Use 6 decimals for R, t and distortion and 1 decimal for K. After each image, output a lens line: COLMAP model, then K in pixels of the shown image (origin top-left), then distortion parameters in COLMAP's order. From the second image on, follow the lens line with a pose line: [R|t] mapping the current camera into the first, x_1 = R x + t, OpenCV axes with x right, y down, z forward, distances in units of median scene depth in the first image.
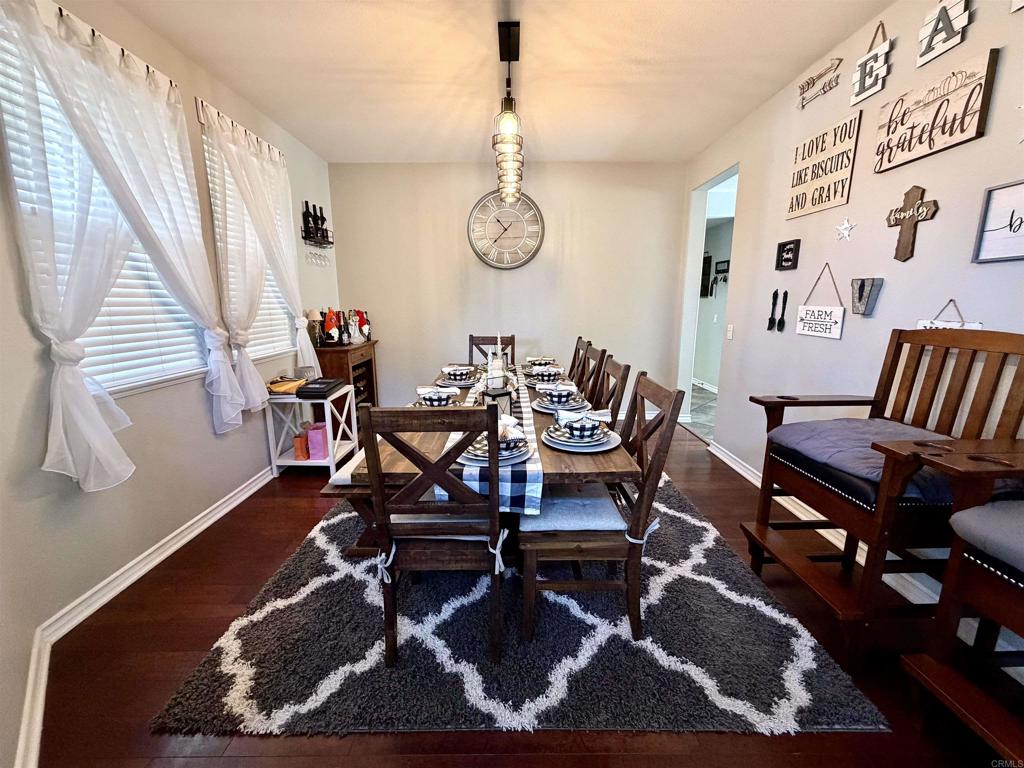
lens RADIAL K [[408.1, 0, 513.4], [0, 408.1, 383.3], [0, 0, 1]] dist [0.000073, 0.000252]
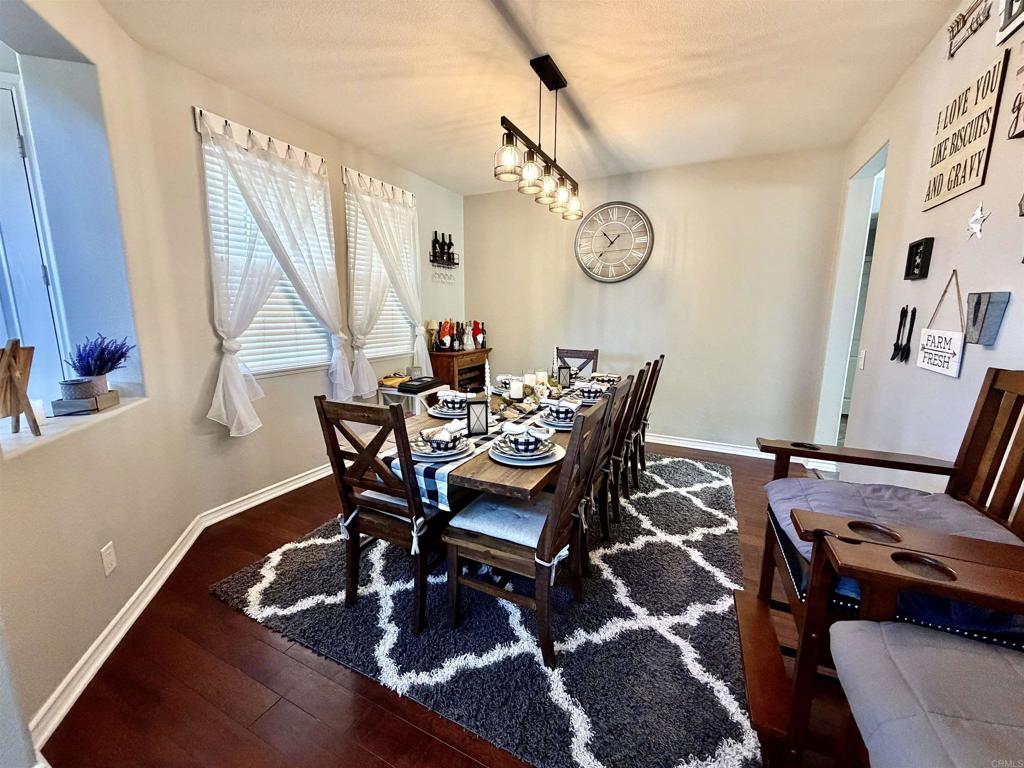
lens RADIAL K [[408.1, 0, 507.1], [0, 408.1, 383.3], [0, 0, 1]] dist [0.000073, 0.000252]
pose [[0.896310, 0.085653, -0.435077, 0.434387], [-0.096338, 0.995345, -0.002515, -0.023991], [0.432837, 0.044169, 0.900390, 0.037180]]
